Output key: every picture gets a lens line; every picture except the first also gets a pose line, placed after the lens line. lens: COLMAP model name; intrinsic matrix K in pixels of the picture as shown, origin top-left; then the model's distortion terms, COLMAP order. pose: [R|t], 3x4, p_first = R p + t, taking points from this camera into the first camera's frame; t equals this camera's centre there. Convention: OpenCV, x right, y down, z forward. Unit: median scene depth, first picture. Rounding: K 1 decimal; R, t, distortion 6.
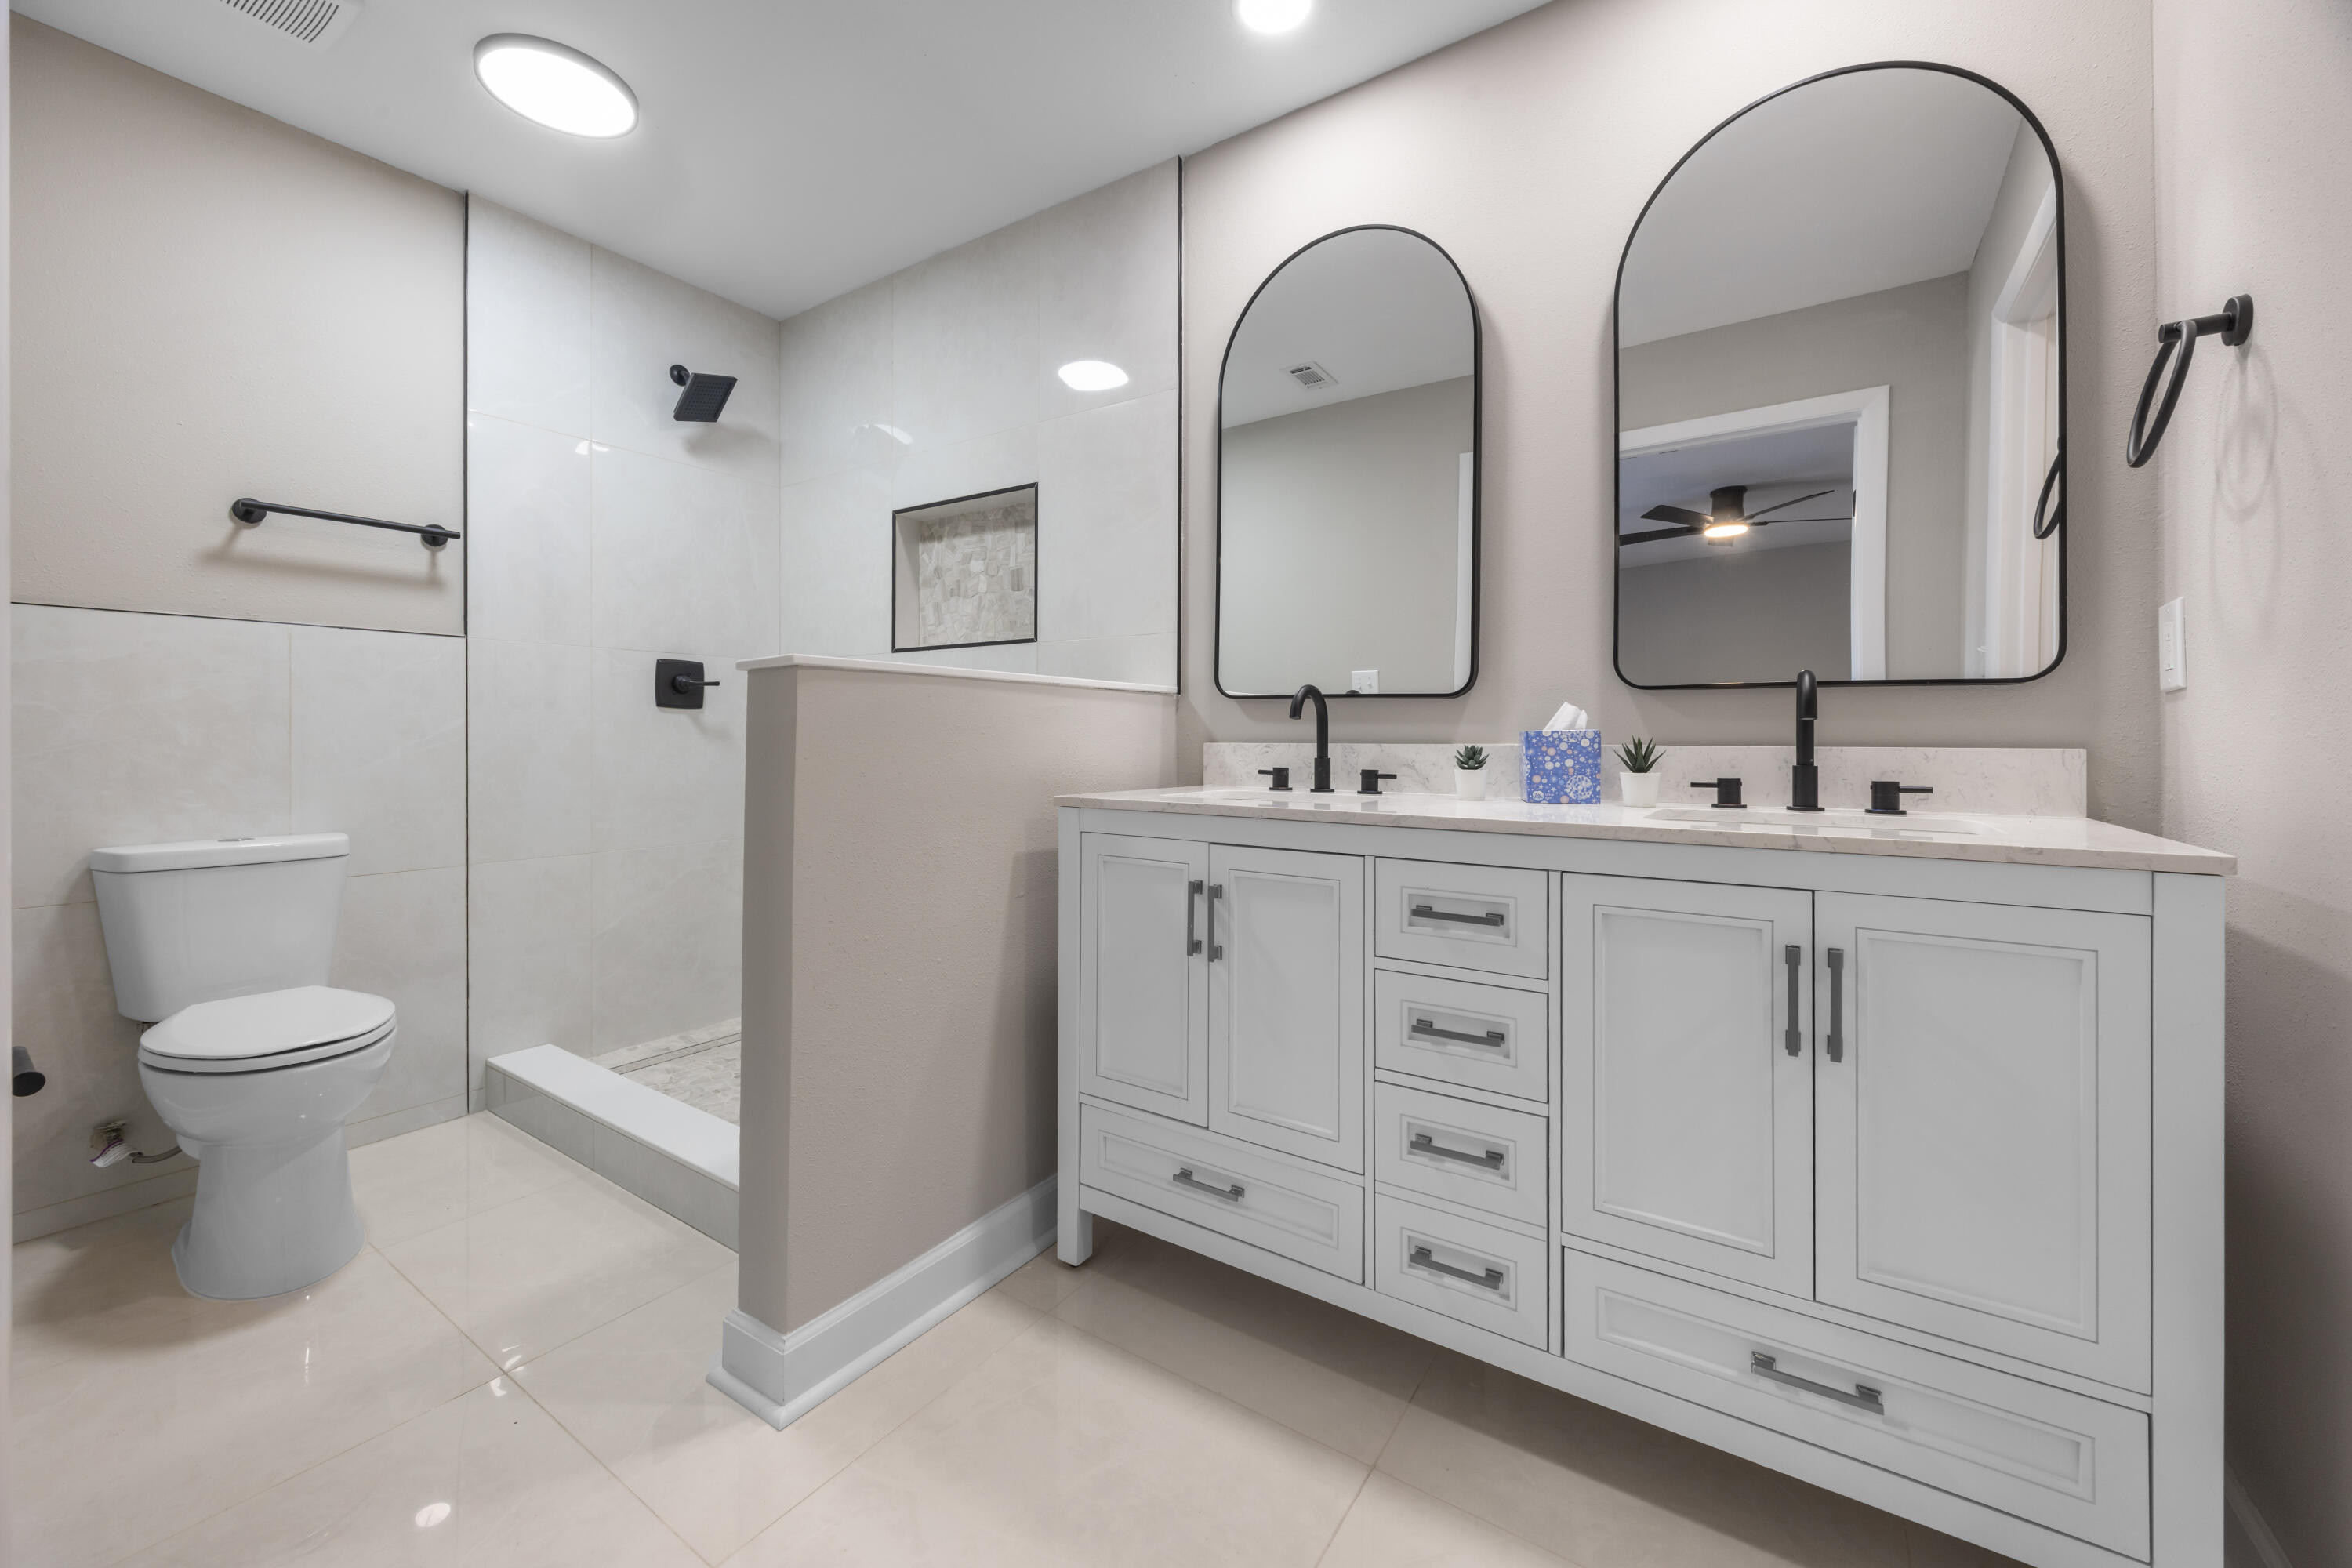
lens RADIAL K [[932.6, 0, 1152.6], [0, 932.6, 728.3], [0, 0, 1]] dist [0.001881, 0.000158]
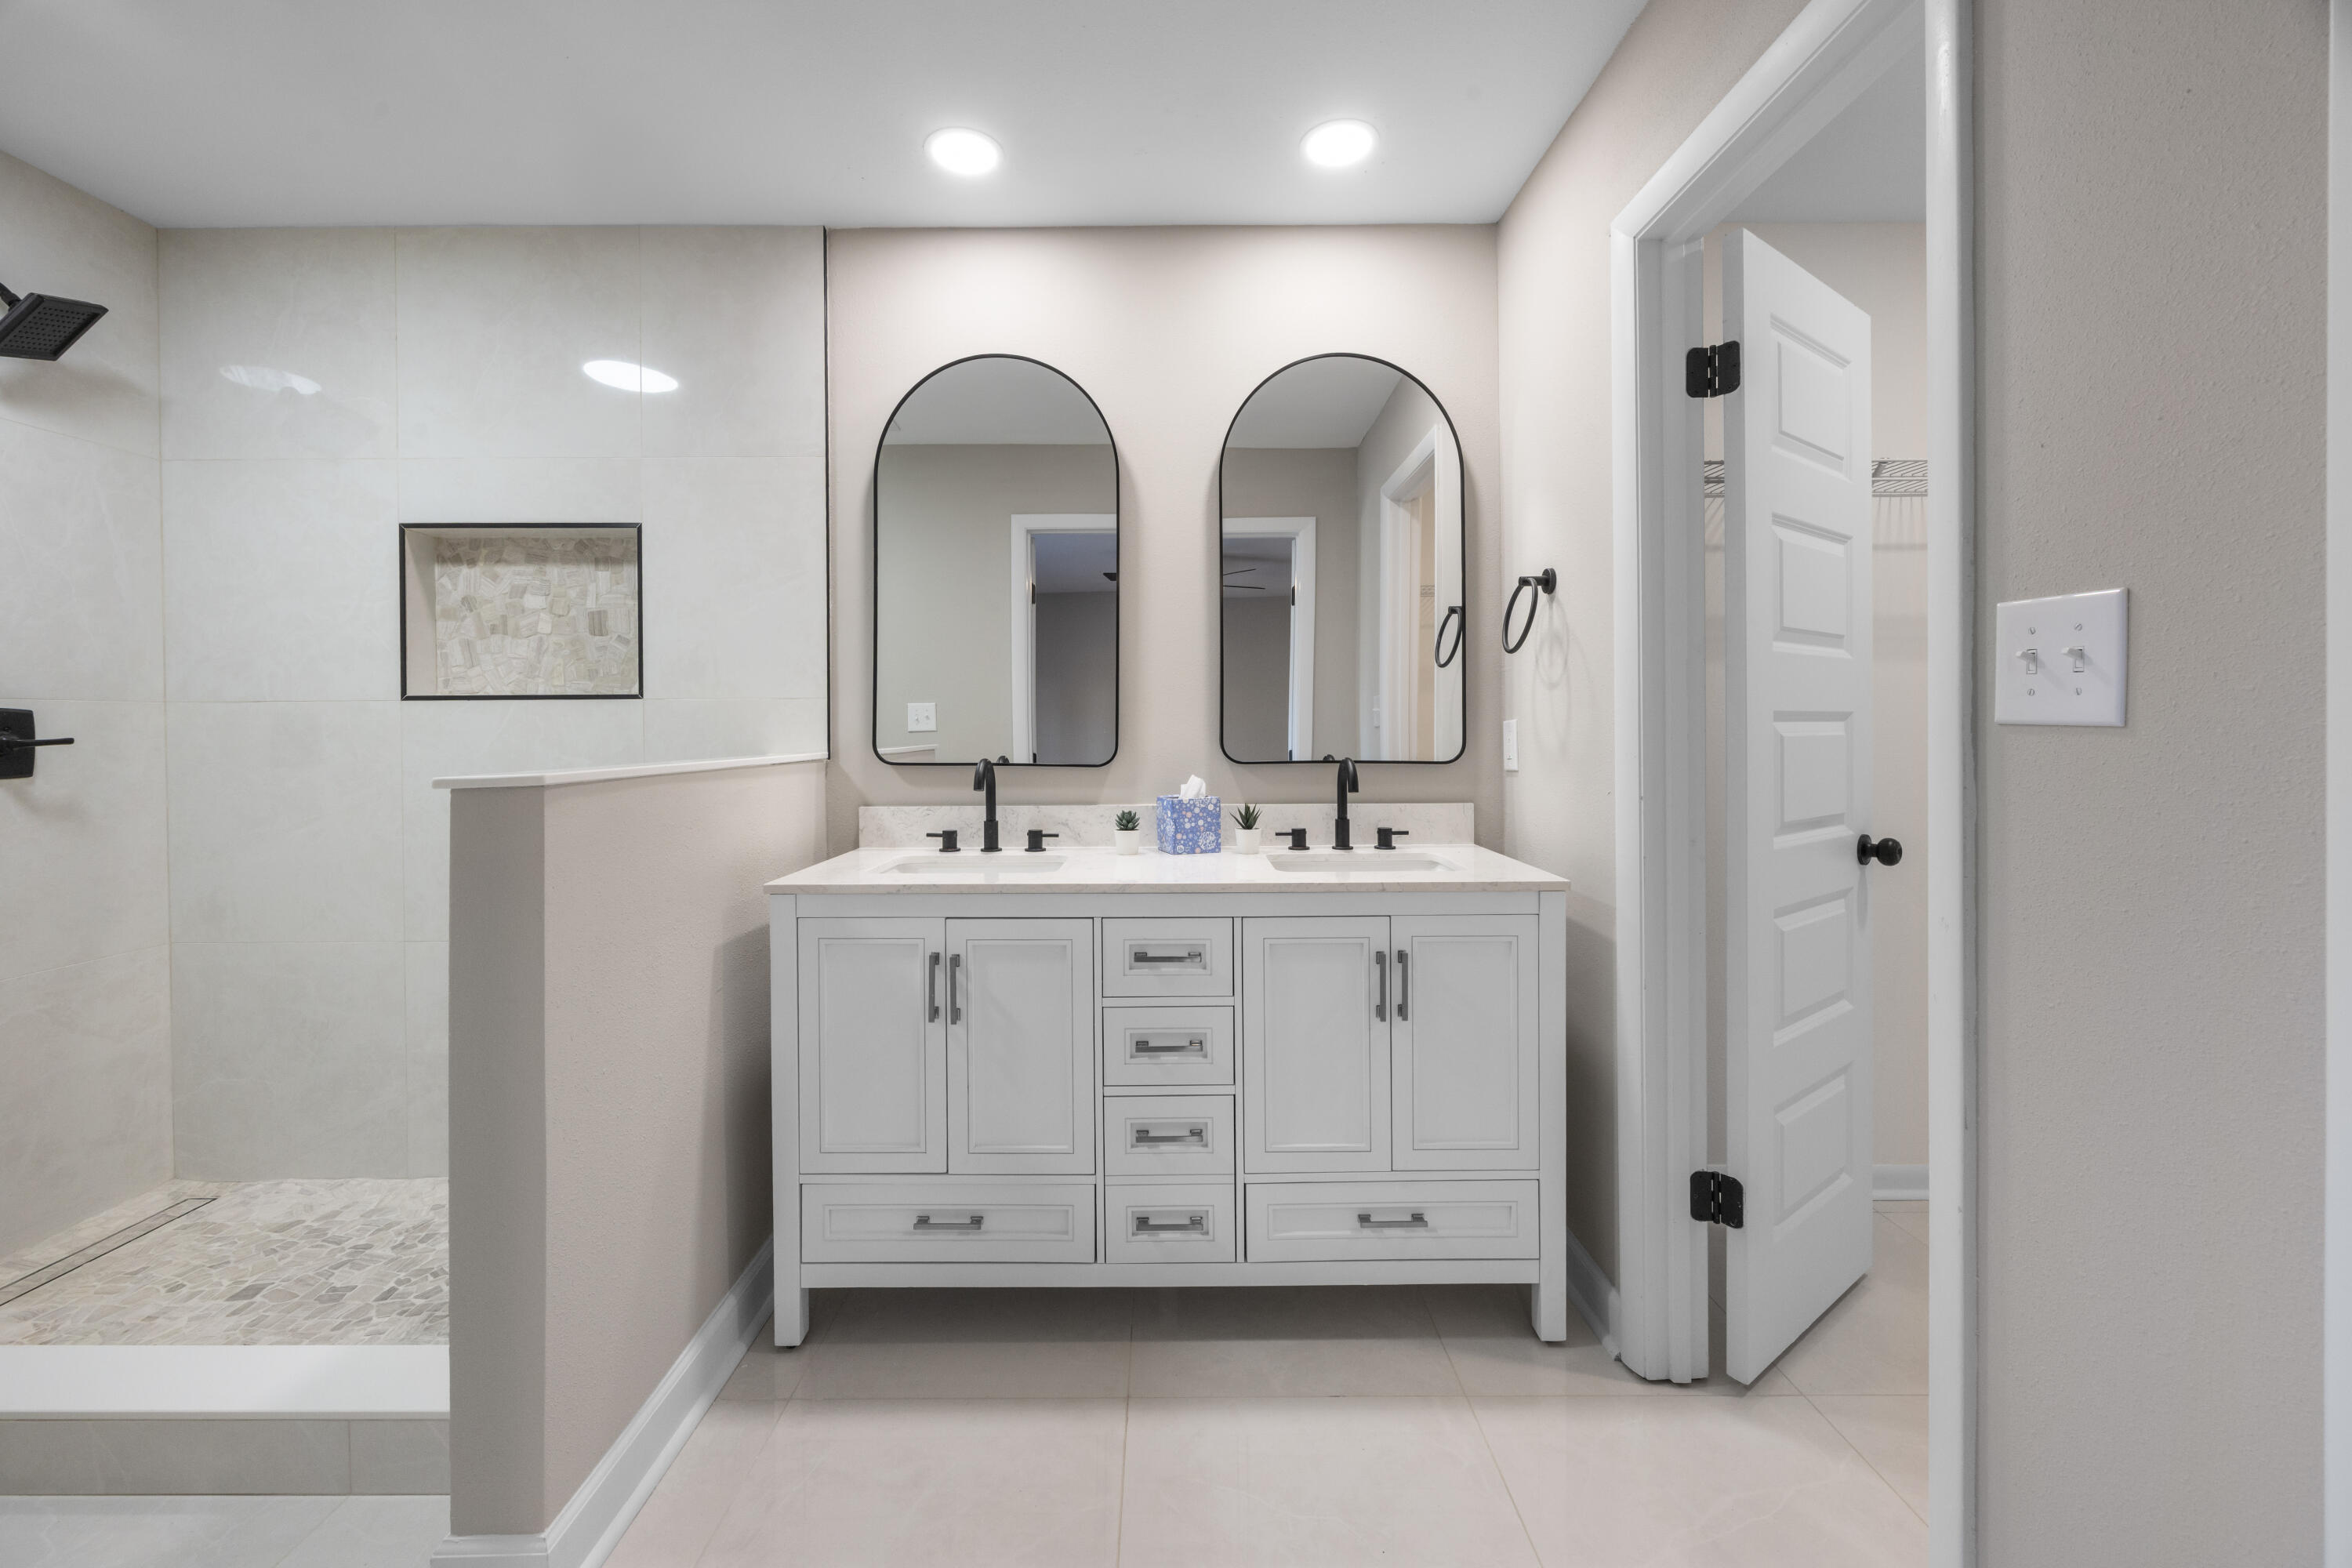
lens RADIAL K [[932.6, 0, 1165.9], [0, 932.6, 728.8], [0, 0, 1]] dist [0.001881, 0.000158]
pose [[0.824287, -0.011046, 0.566065, -0.308807], [0.005029, 0.999913, 0.012190, -0.101428], [-0.566150, -0.007201, 0.824270, -0.057546]]
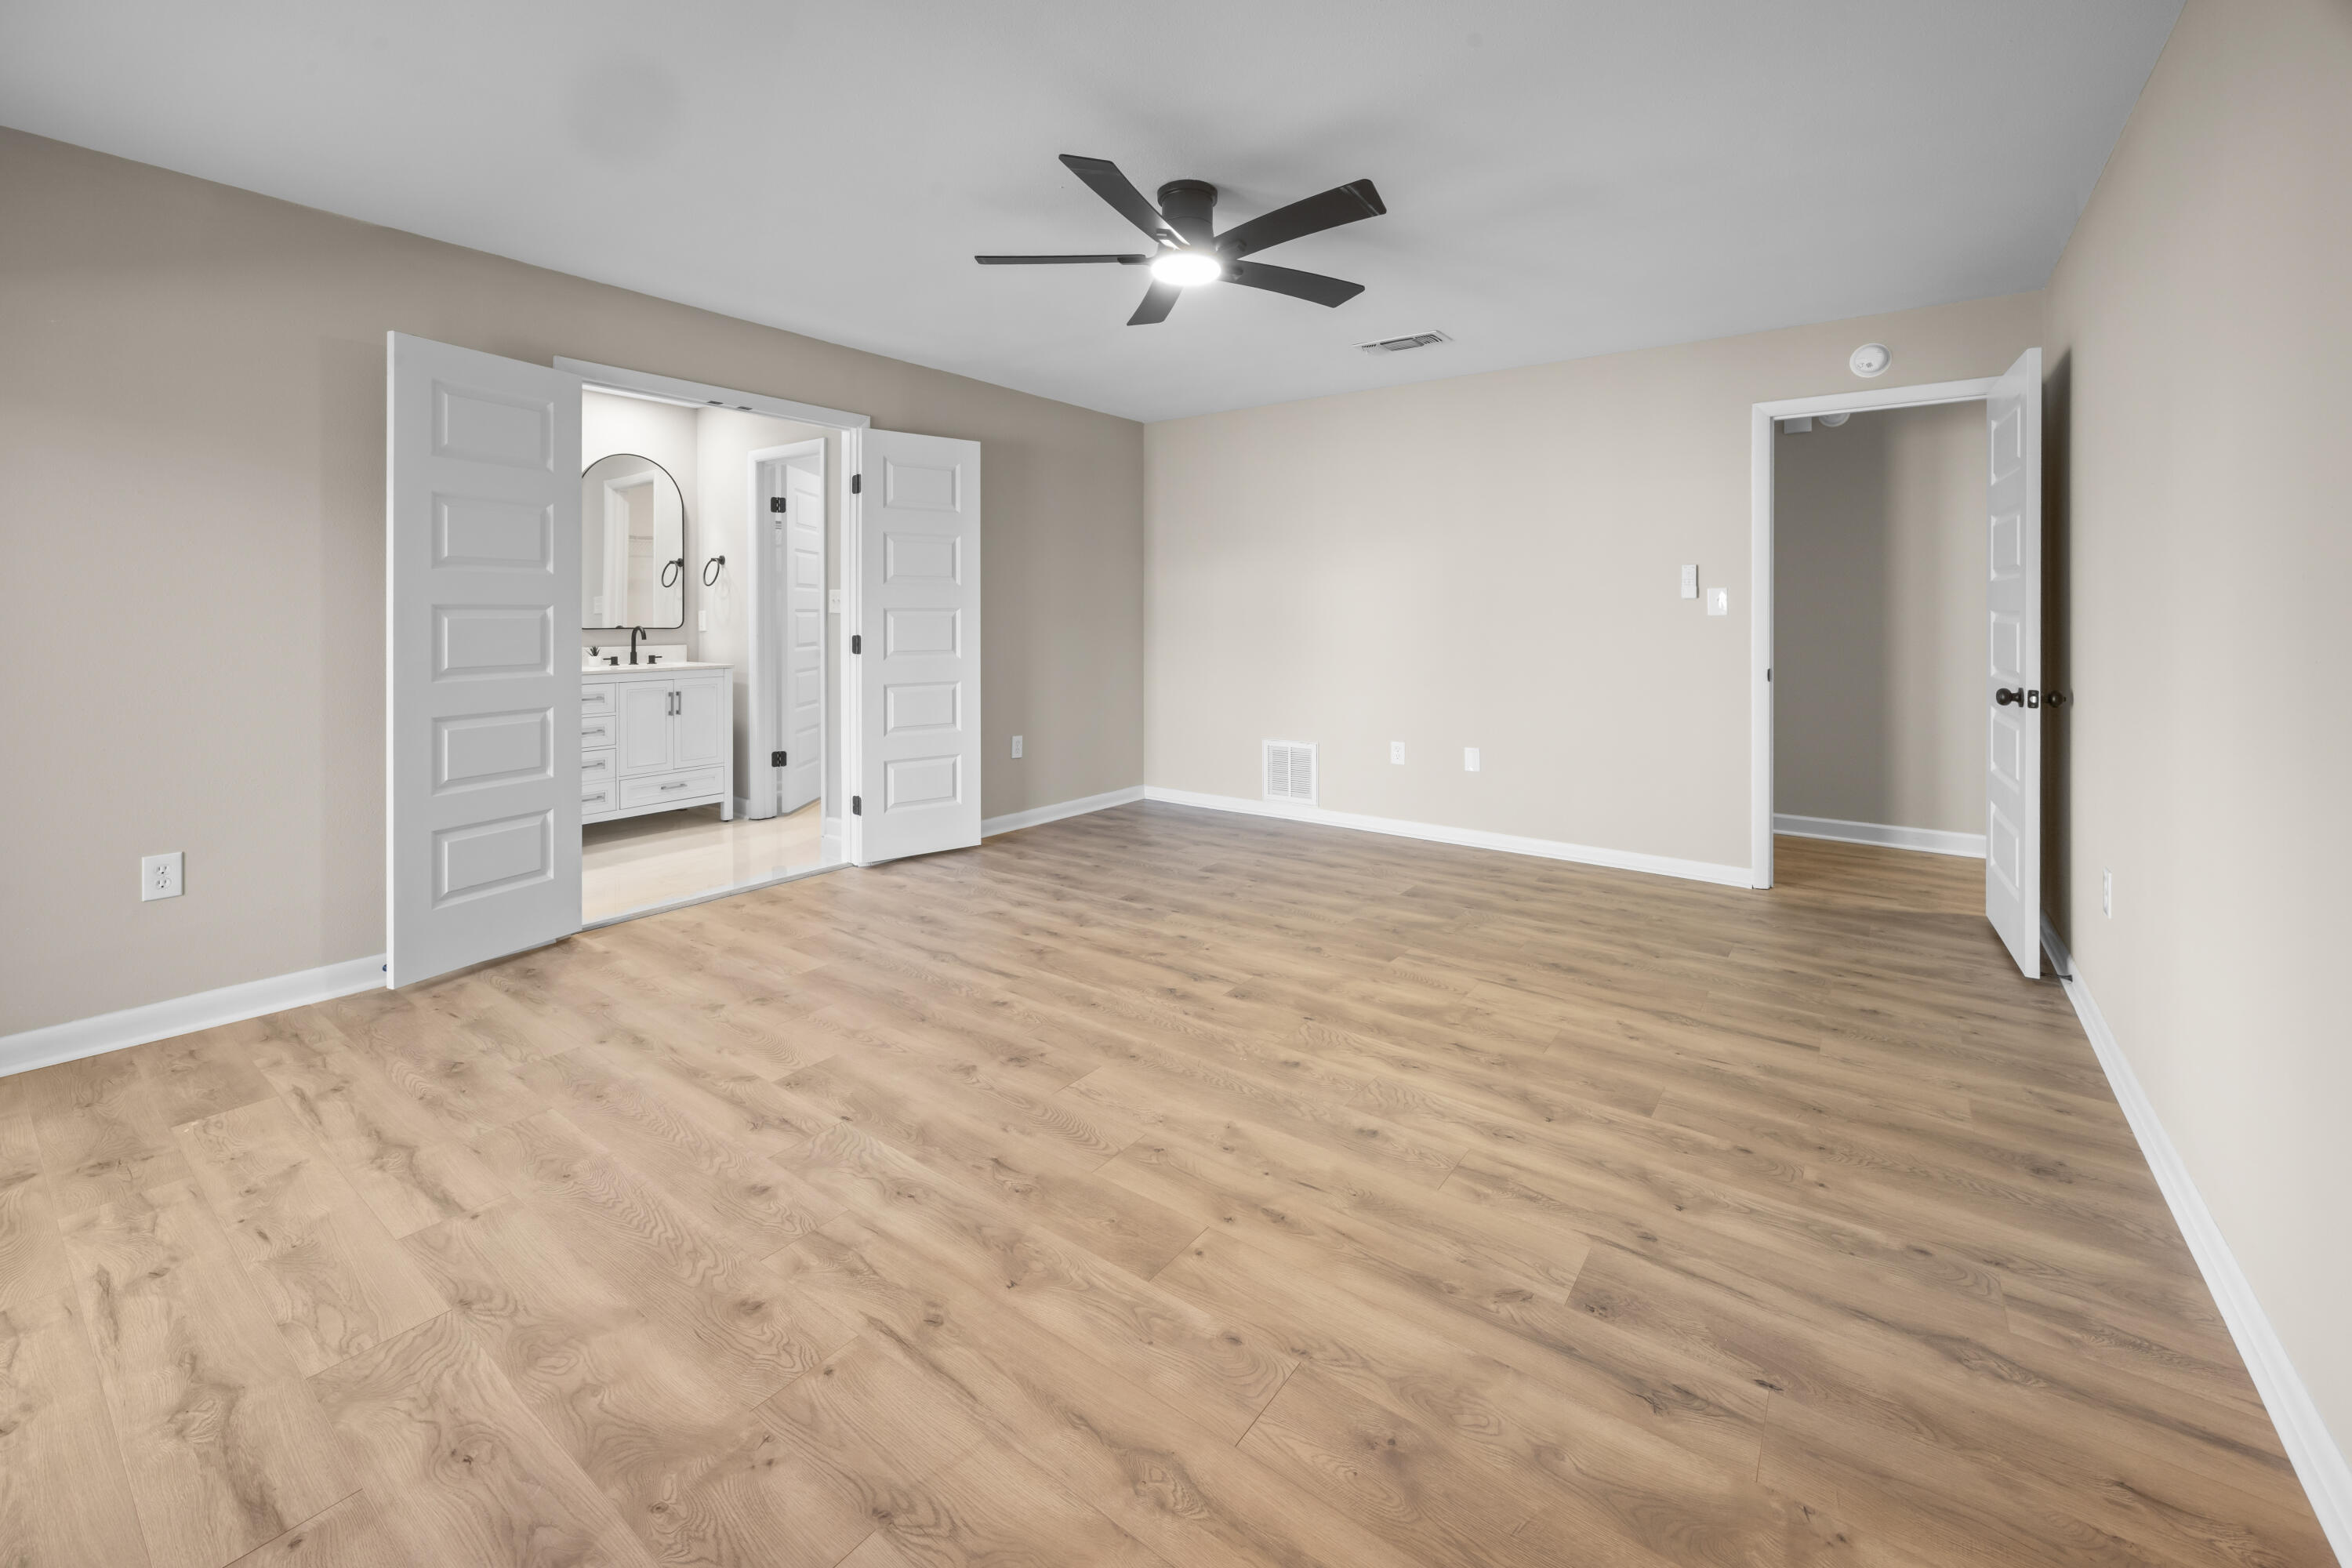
lens RADIAL K [[932.6, 0, 1152.6], [0, 932.6, 620.6], [0, 0, 1]] dist [0.001881, 0.000158]
pose [[0.036502, -0.010151, 0.999282, -2.292266], [-0.006461, 0.999925, 0.010394, -0.105540], [-0.999313, -0.006836, 0.036434, -0.914317]]
